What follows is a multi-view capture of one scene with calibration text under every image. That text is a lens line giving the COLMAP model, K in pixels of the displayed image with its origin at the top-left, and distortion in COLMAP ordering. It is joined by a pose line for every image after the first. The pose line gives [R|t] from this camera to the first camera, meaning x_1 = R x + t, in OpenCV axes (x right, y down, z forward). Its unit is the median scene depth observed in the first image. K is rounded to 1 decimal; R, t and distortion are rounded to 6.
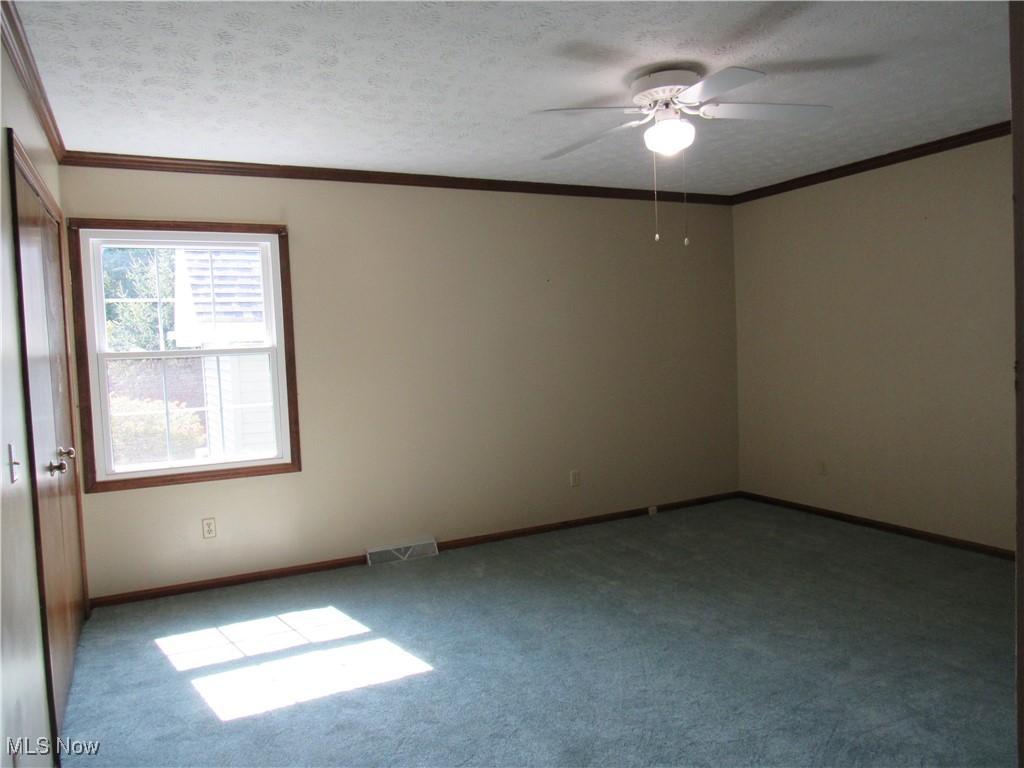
lens RADIAL K [[711.9, 0, 471.2], [0, 711.9, 388.1], [0, 0, 1]] dist [0.003662, 0.001796]
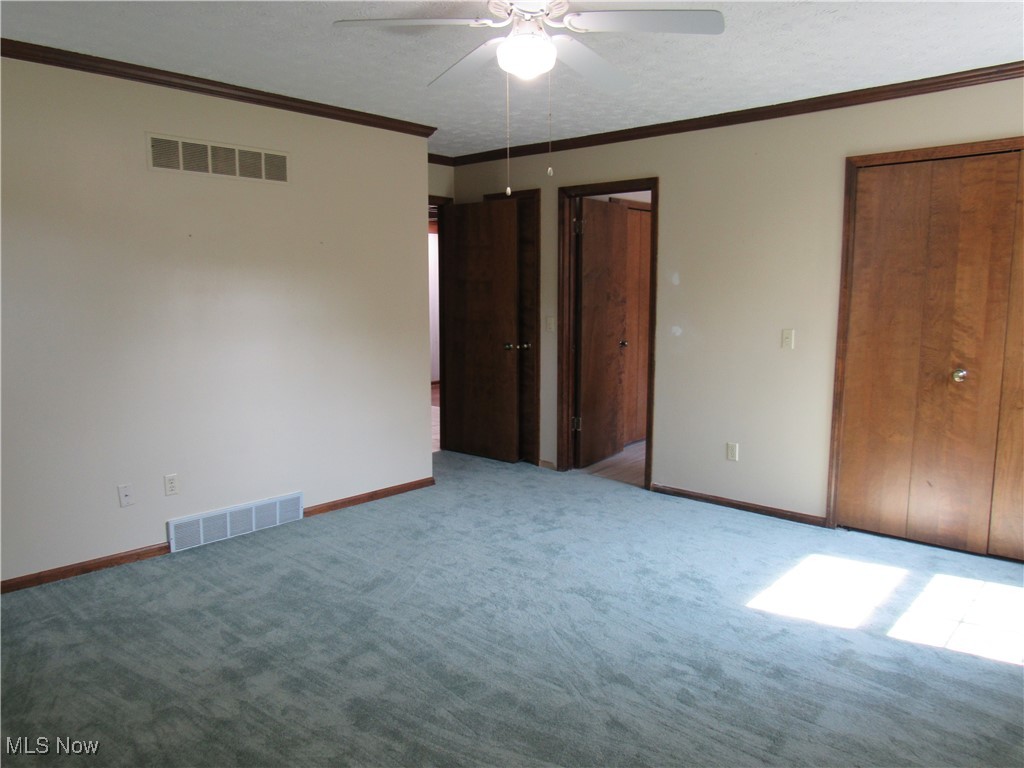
lens RADIAL K [[733.4, 0, 504.8], [0, 733.4, 383.8], [0, 0, 1]] dist [-0.039719, 0.007500]
pose [[-0.925746, 0.092455, -0.366668, 0.488157], [0.025222, 0.982588, 0.184079, -0.102609], [0.377303, 0.161162, -0.911959, 1.369899]]
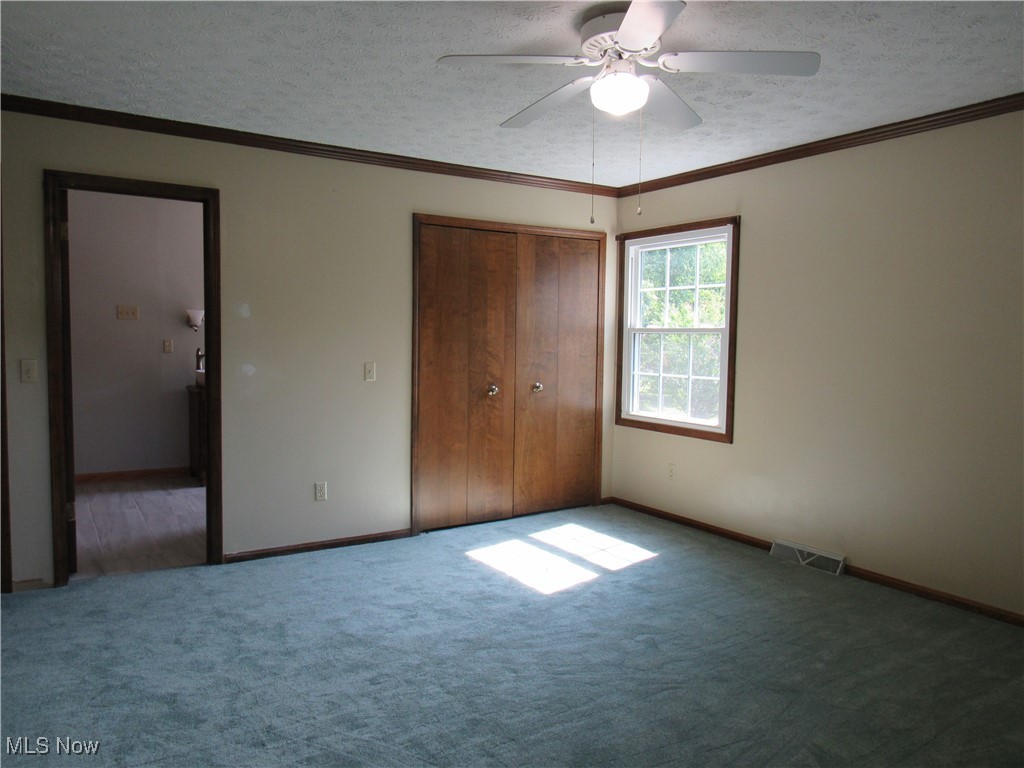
lens RADIAL K [[733.4, 0, 504.8], [0, 733.4, 383.8], [0, 0, 1]] dist [-0.039719, 0.007500]
pose [[0.144389, 0.109789, -0.983412, 0.873781], [-0.066906, 0.992635, 0.100995, -0.068968], [0.987256, 0.051214, 0.150671, 0.545180]]
